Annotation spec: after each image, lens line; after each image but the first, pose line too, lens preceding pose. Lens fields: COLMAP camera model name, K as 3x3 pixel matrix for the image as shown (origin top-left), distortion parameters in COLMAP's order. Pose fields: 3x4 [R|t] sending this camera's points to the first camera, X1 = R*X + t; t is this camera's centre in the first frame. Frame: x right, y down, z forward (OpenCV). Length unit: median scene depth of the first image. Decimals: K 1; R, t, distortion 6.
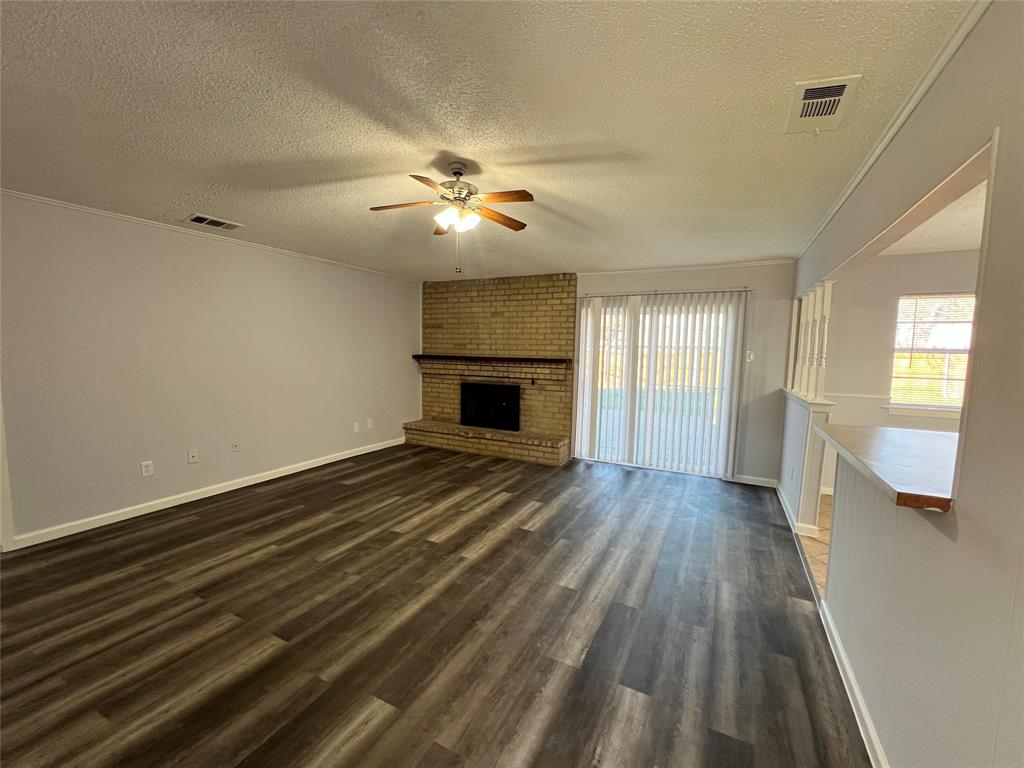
lens RADIAL K [[423.4, 0, 511.2], [0, 423.4, 386.8], [0, 0, 1]] dist [-0.001142, 0.000021]
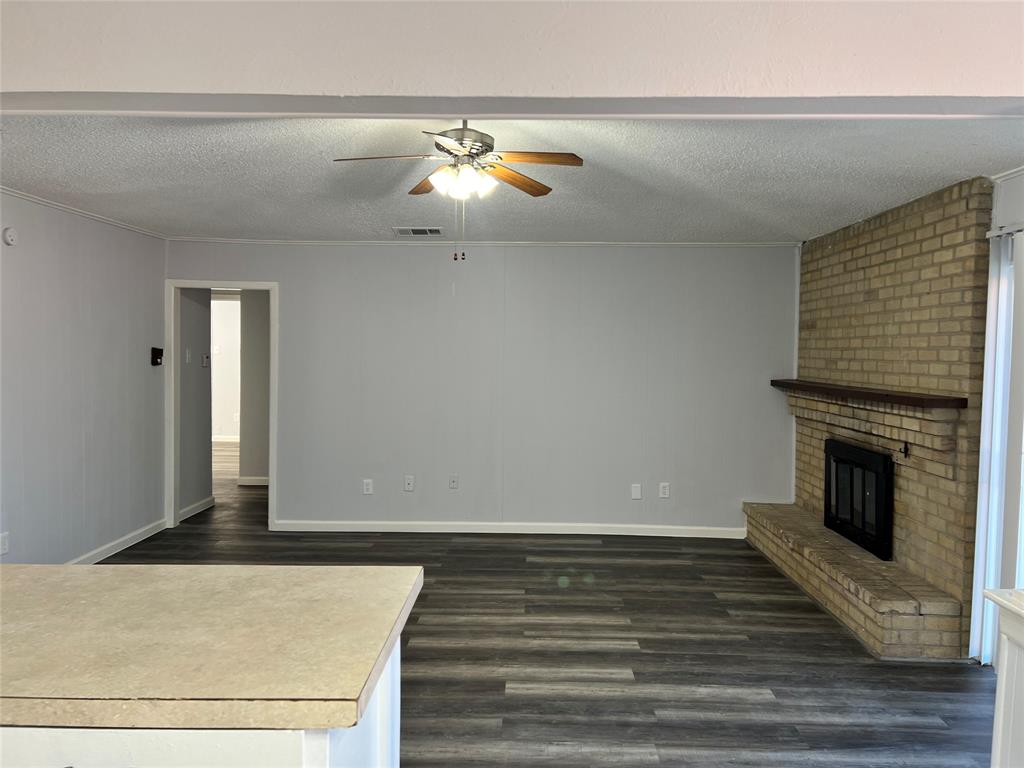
lens RADIAL K [[767.0, 0, 517.8], [0, 767.0, 379.9], [0, 0, 1]] dist [0.067037, -0.071888]
pose [[0.440790, 0.020617, -0.897373, 0.816488], [-0.082470, 0.996438, -0.017616, -0.049627], [0.893814, 0.081772, 0.440920, 0.437010]]
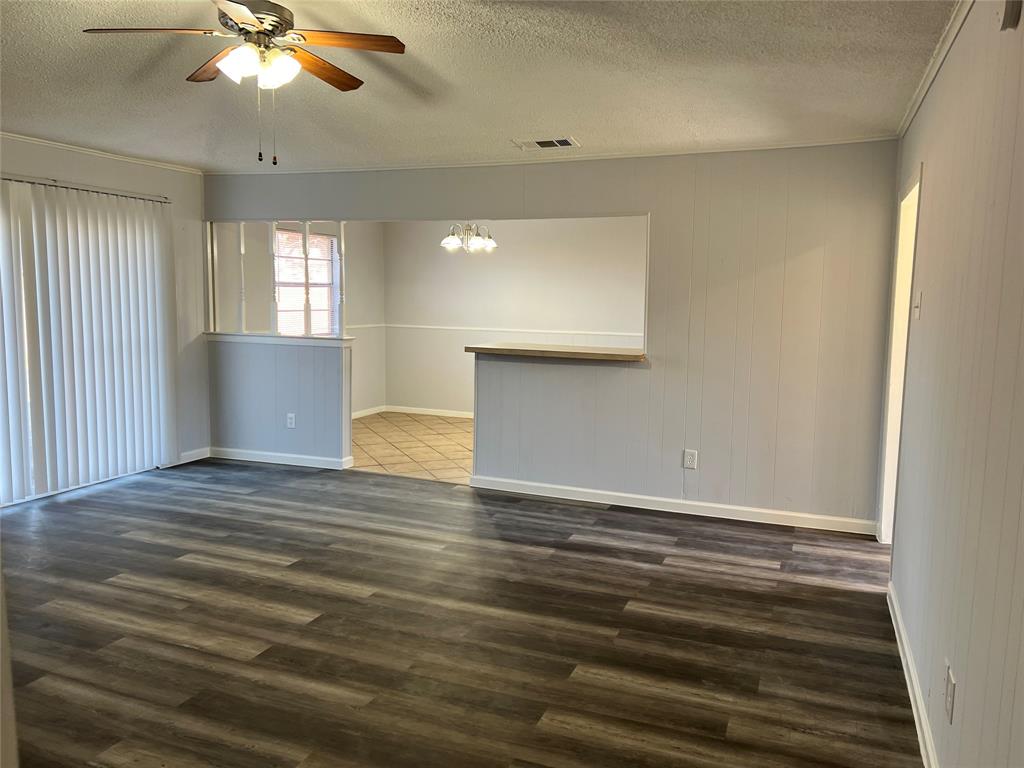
lens RADIAL K [[767.0, 0, 520.5], [0, 767.0, 377.0], [0, 0, 1]] dist [0.067037, -0.071888]
pose [[-0.095880, -0.130767, 0.986766, -0.981612], [0.068937, 0.988080, 0.137640, -0.081591], [-0.993003, 0.081221, -0.085723, 0.608415]]
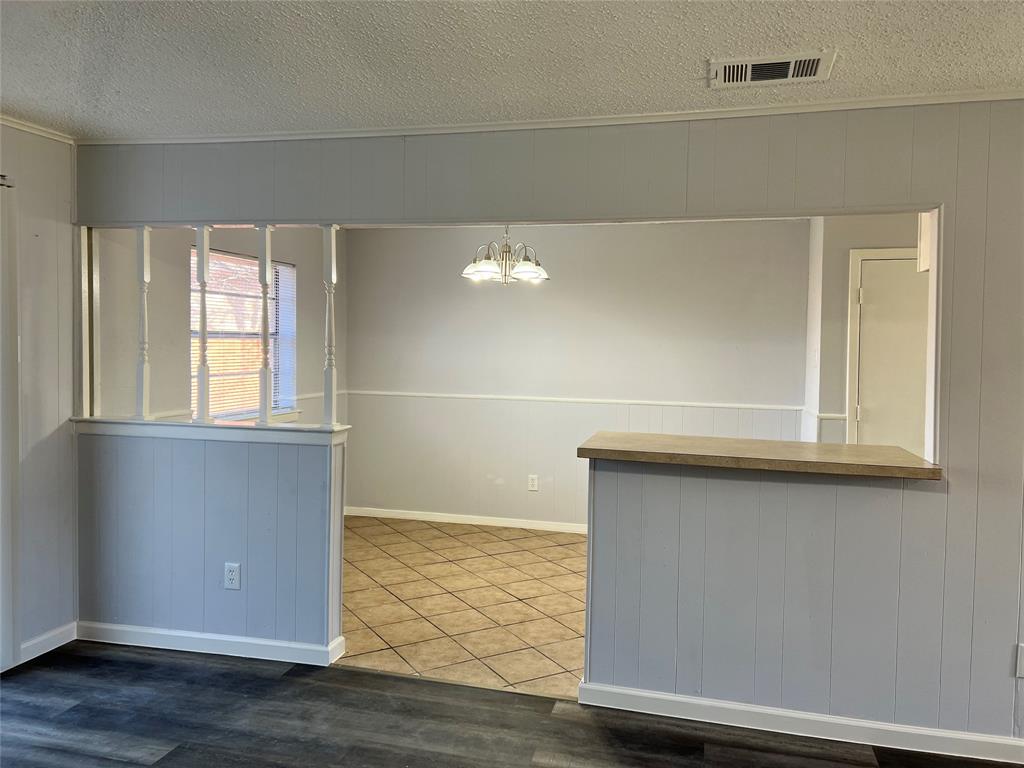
lens RADIAL K [[767.0, 0, 515.6], [0, 767.0, 376.0], [0, 0, 1]] dist [0.067037, -0.071888]
pose [[-0.221920, -0.065261, 0.972878, -0.308625], [0.064326, 0.994604, 0.081391, -0.088833], [-0.972941, 0.080644, -0.216525, 0.805502]]
